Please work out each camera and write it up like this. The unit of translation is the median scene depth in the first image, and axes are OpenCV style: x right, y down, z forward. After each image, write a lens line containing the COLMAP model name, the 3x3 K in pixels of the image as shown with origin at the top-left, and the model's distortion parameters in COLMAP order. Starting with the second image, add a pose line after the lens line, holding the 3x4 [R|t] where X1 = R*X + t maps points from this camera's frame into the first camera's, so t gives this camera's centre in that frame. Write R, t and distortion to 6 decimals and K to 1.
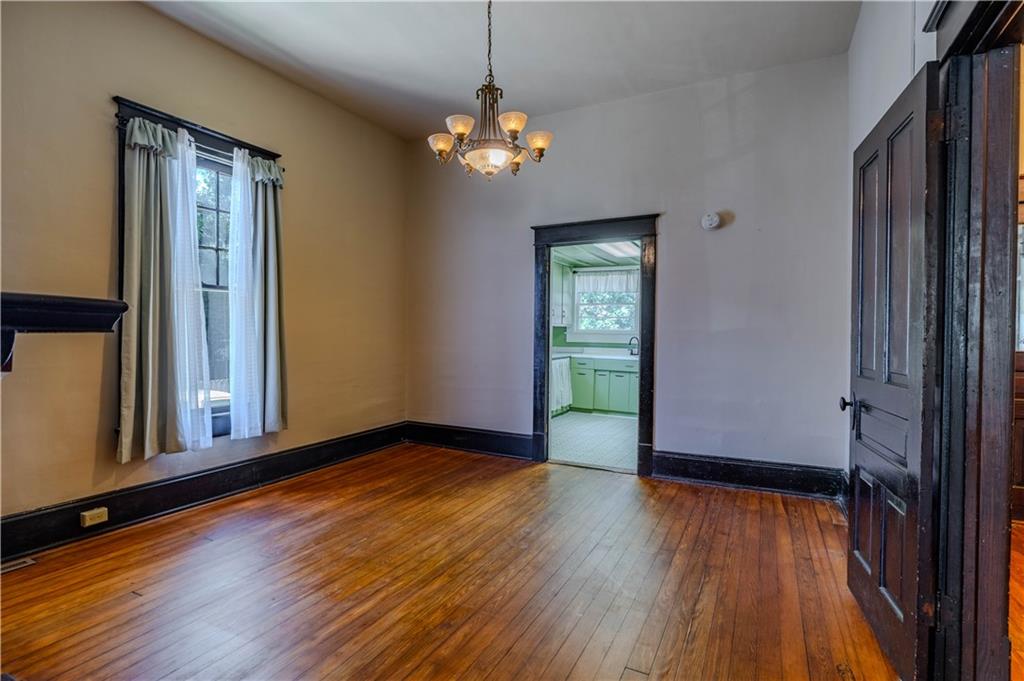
lens RADIAL K [[542.9, 0, 512.0], [0, 542.9, 340.5], [0, 0, 1]] dist [-0.003564, -0.000983]
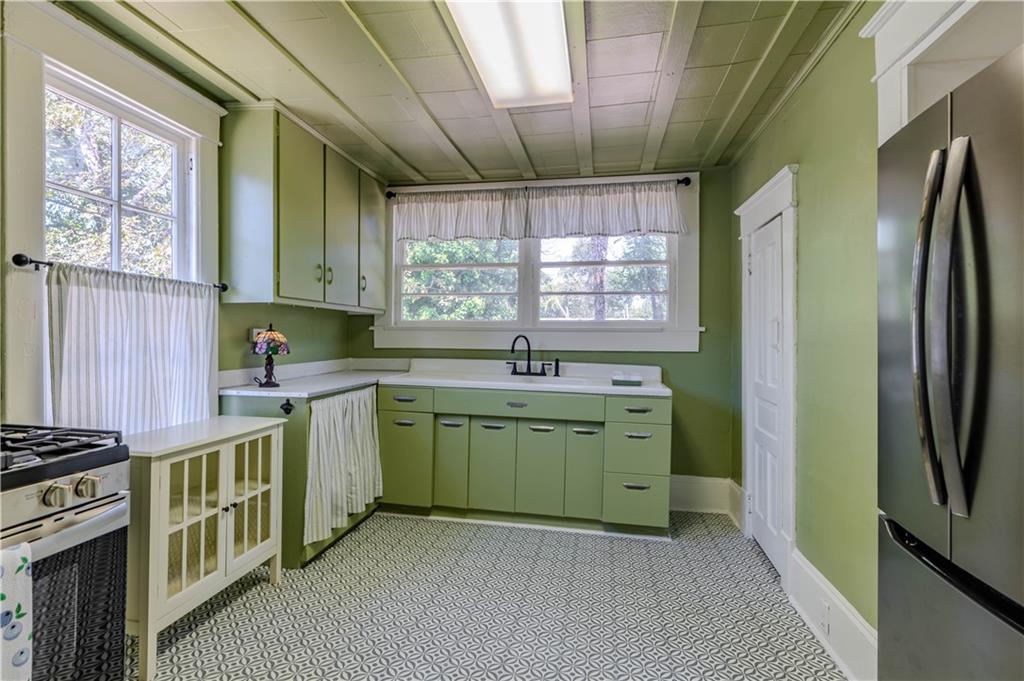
lens RADIAL K [[542.9, 0, 512.0], [0, 542.9, 340.5], [0, 0, 1]] dist [-0.003564, -0.000983]
pose [[0.959616, -0.007895, 0.281201, 0.090701], [0.008532, 0.999963, -0.001039, -0.001967], [-0.281183, 0.003396, 0.959648, 0.570704]]
